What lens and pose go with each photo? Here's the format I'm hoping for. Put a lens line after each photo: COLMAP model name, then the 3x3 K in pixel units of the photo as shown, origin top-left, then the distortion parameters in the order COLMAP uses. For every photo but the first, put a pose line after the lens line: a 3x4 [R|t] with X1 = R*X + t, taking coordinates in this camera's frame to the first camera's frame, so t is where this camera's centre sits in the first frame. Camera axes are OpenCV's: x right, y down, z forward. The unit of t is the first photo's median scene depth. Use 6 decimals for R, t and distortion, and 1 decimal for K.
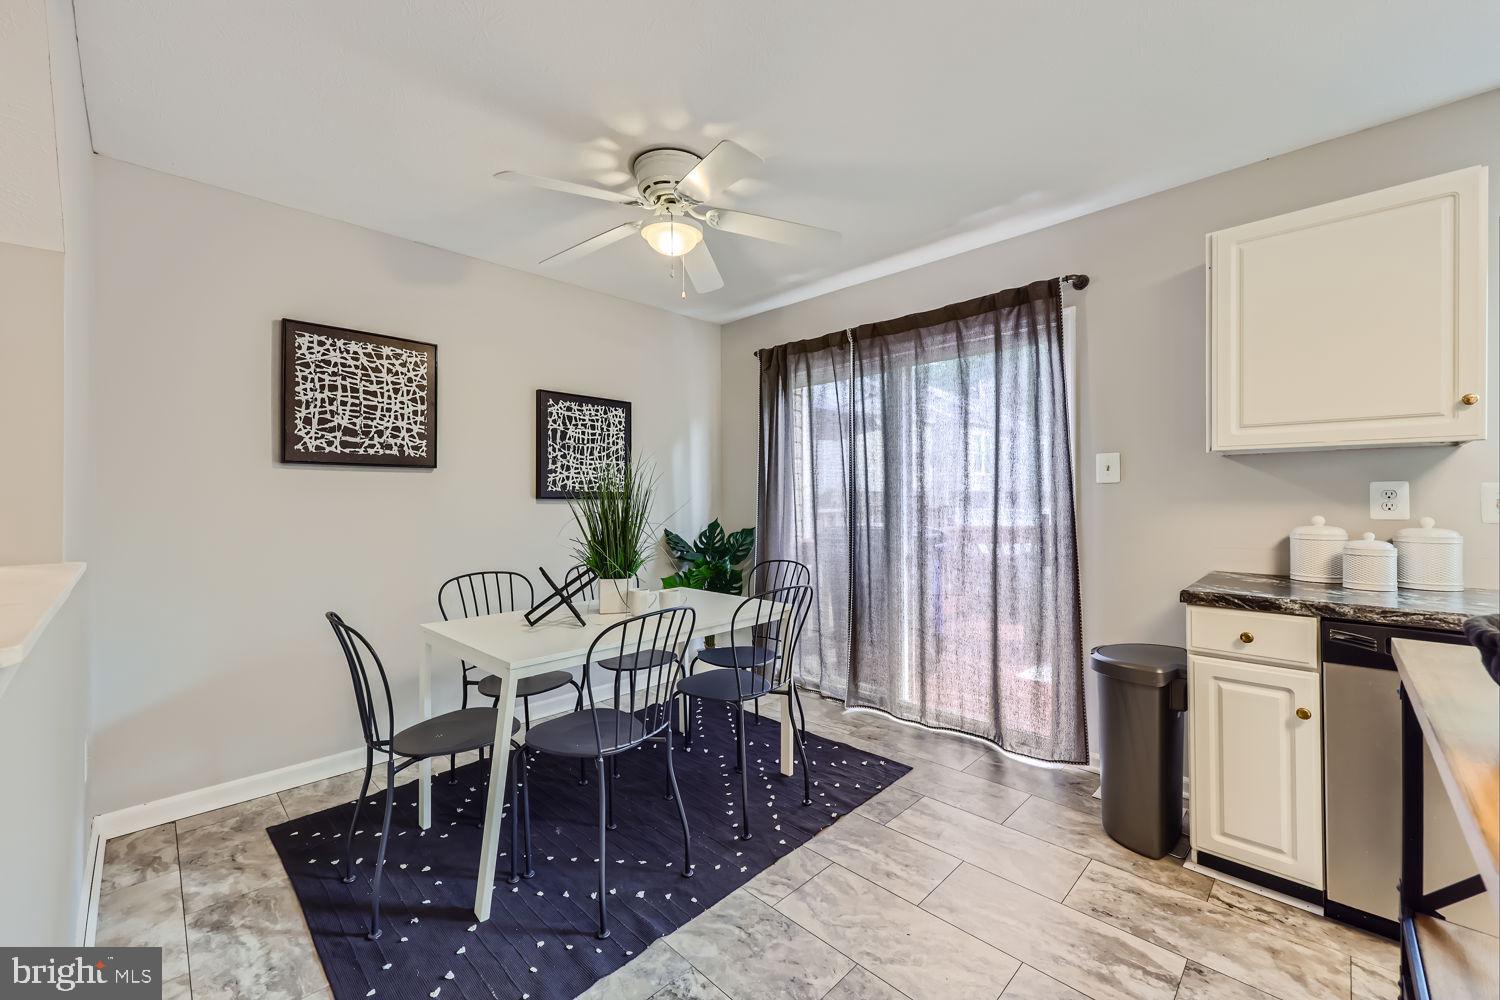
lens RADIAL K [[606.6, 0, 748.0], [0, 606.6, 494.9], [0, 0, 1]] dist [0.003745, -0.001682]
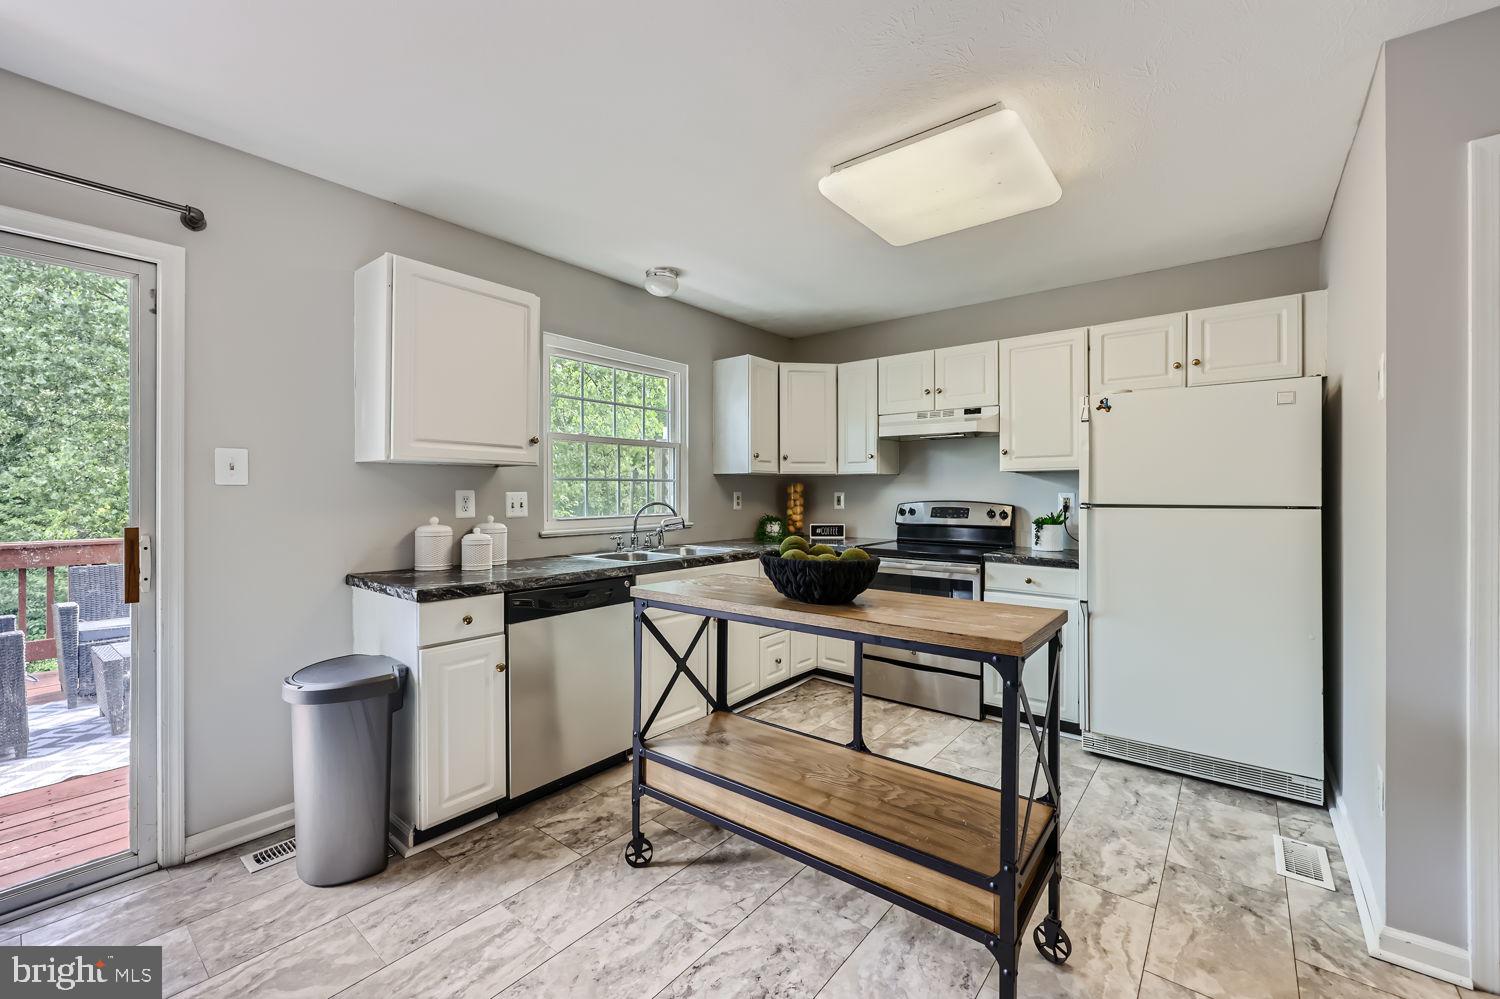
lens RADIAL K [[606.6, 0, 749.2], [0, 606.6, 491.7], [0, 0, 1]] dist [0.003745, -0.001682]
pose [[-0.100242, 0.012002, 0.994891, -0.260598], [-0.004359, 0.999912, -0.012502, -0.002783], [-0.994954, -0.005590, -0.100181, 0.352492]]
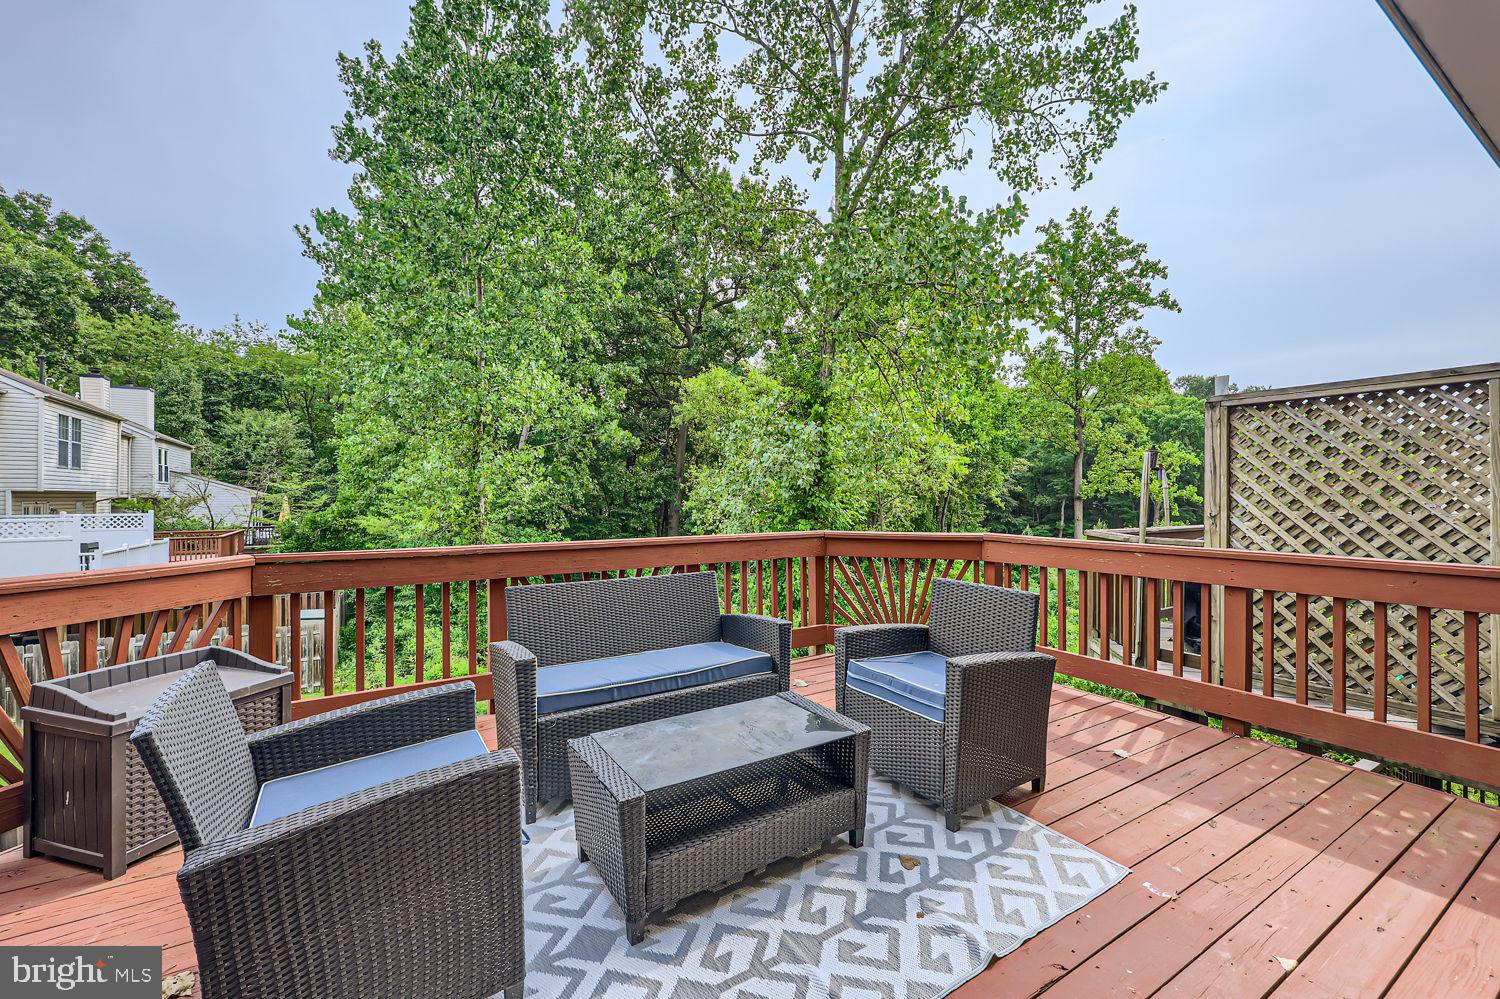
lens RADIAL K [[606.6, 0, 759.2], [0, 606.6, 495.6], [0, 0, 1]] dist [0.003745, -0.001682]
pose [[0.234147, 0.003486, 0.972195, 0.400039], [-0.004525, 0.999987, -0.002496, -0.007699], [-0.972191, -0.003815, 0.234159, 1.120059]]
